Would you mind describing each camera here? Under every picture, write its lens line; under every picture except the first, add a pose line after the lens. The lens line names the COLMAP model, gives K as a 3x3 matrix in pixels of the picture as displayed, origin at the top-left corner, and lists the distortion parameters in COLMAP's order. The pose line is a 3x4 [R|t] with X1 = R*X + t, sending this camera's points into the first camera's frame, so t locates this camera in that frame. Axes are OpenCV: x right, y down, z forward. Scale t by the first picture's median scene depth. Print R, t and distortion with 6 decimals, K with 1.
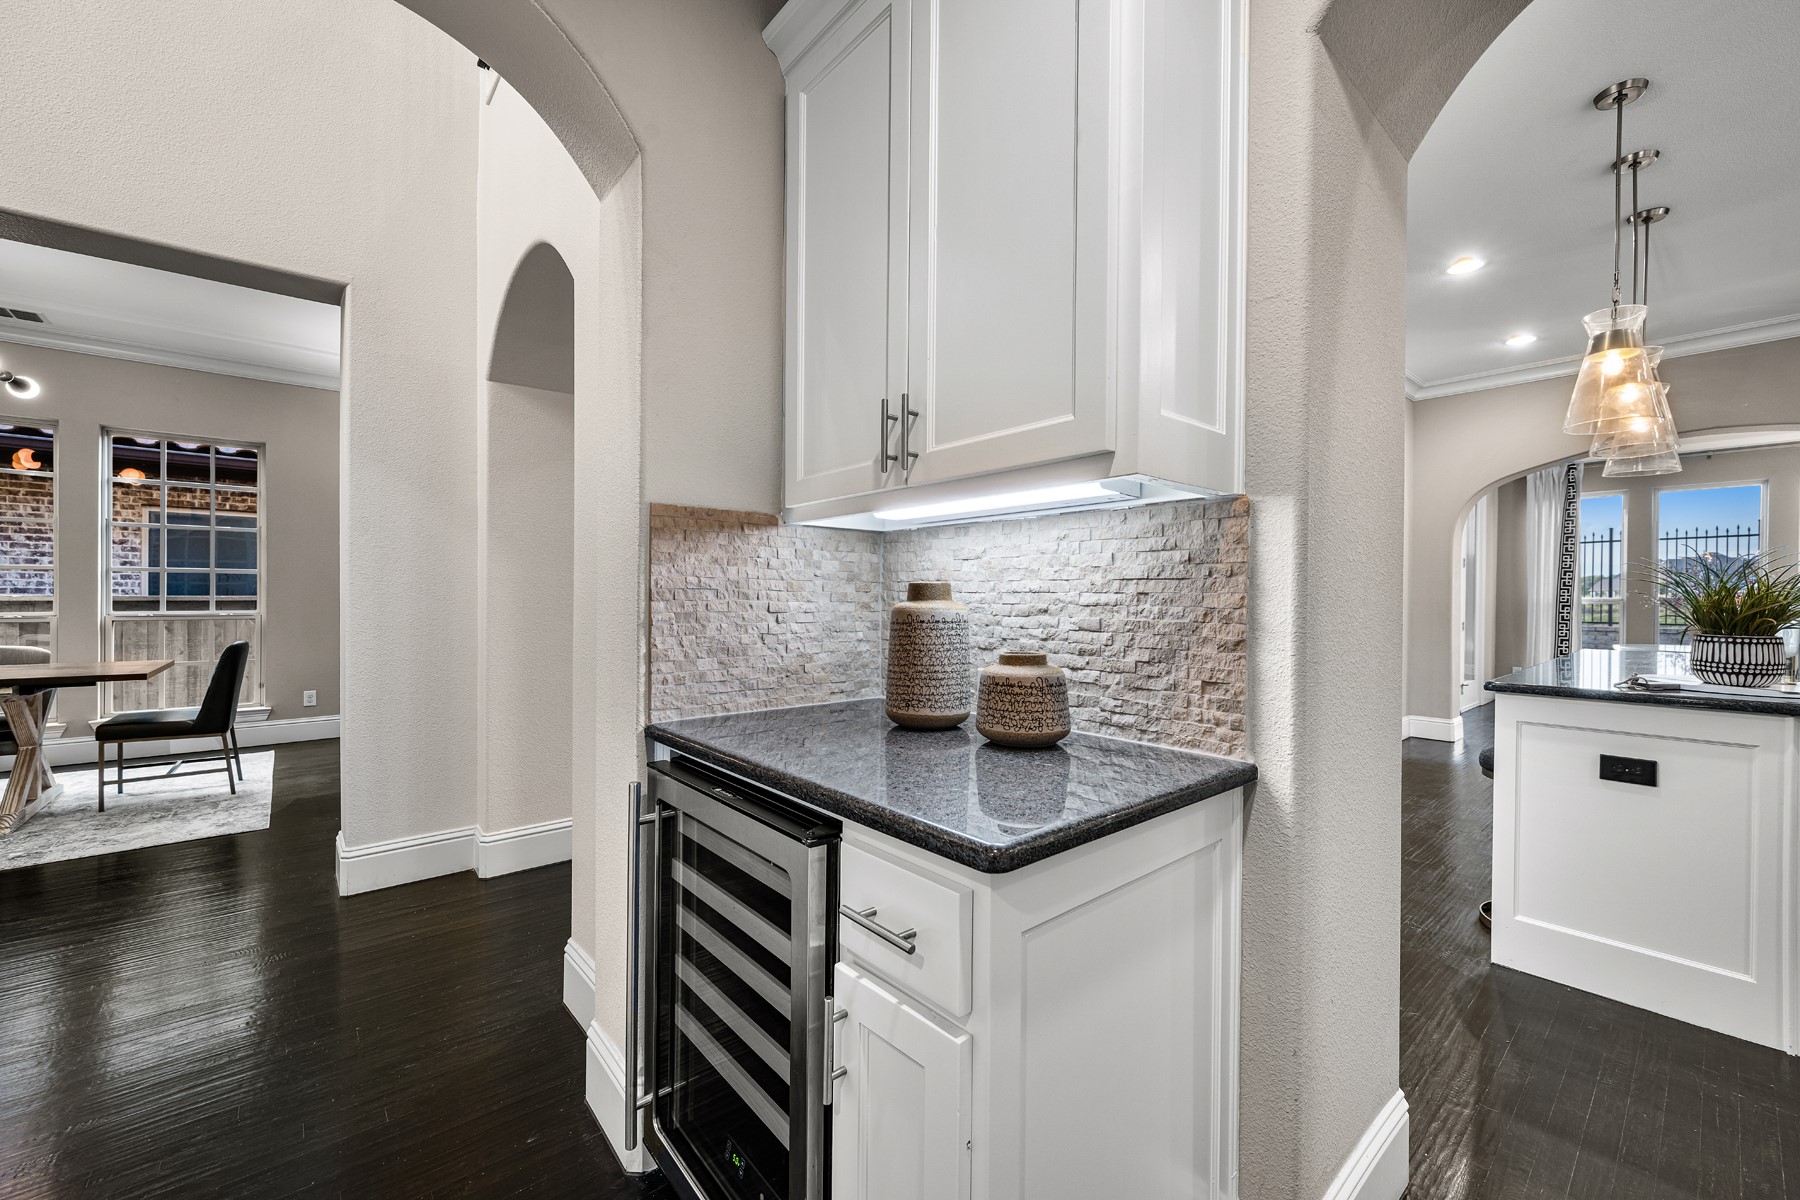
lens RADIAL K [[713.1, 0, 906.4], [0, 713.1, 603.2], [0, 0, 1]] dist [0.000401, 0.000352]
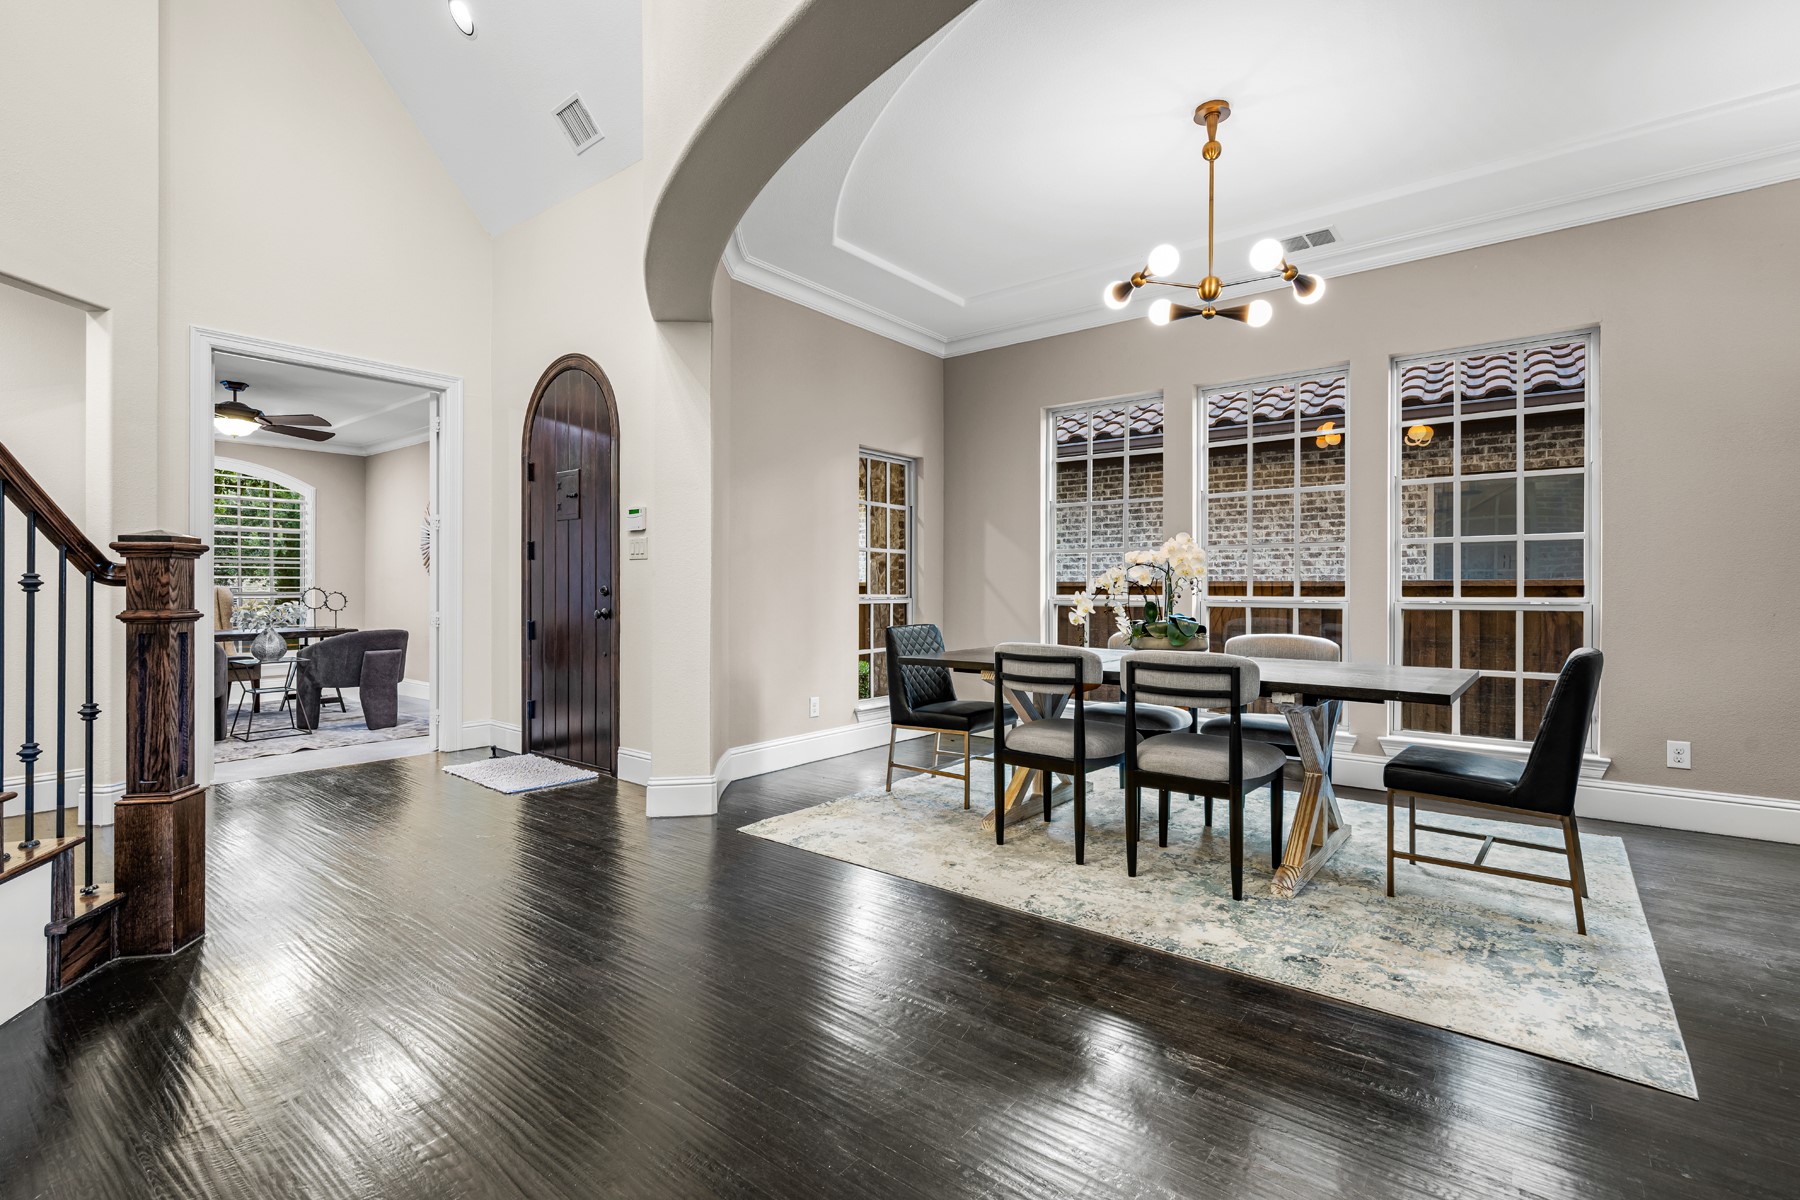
lens RADIAL K [[821.0, 0, 902.2], [0, 821.0, 586.1], [0, 0, 1]] dist [0.023882, 0.000299]
pose [[0.190707, -0.008382, -0.981611, -0.374958], [-0.006098, 0.999934, -0.009723, 0.012359], [0.981628, 0.007840, 0.190644, 0.334309]]
